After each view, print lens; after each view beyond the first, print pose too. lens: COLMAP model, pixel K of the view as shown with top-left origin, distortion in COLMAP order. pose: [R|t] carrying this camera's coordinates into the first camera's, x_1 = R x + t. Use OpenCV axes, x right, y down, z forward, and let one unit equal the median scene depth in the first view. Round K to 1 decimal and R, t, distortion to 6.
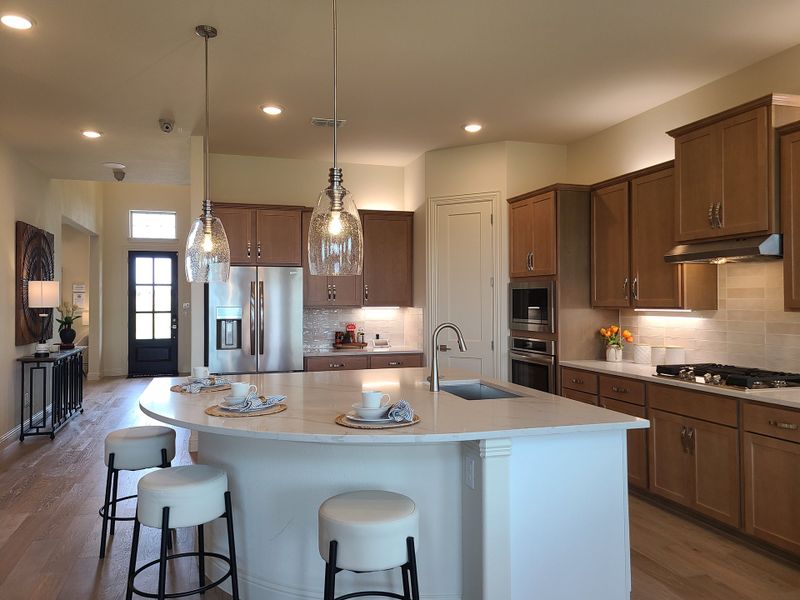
lens RADIAL K [[596.2, 0, 400.0], [0, 596.2, 300.0], [0, 0, 1]] dist [0.040802, -0.001437]
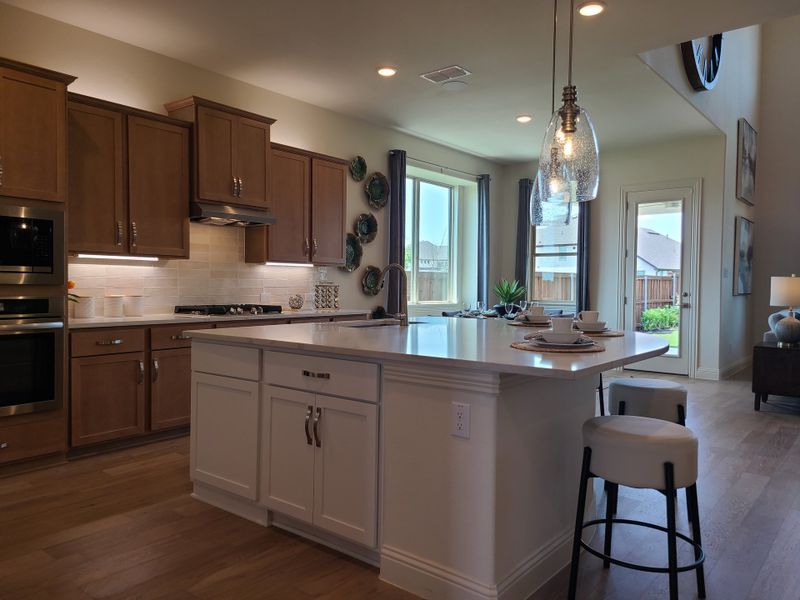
lens RADIAL K [[596.2, 0, 400.0], [0, 596.2, 300.0], [0, 0, 1]] dist [0.040802, -0.001437]
pose [[-0.548121, -0.023914, 0.836057, -0.482209], [-0.007450, 0.999691, 0.023710, 0.044894], [-0.836366, 0.006767, -0.548130, 0.900091]]
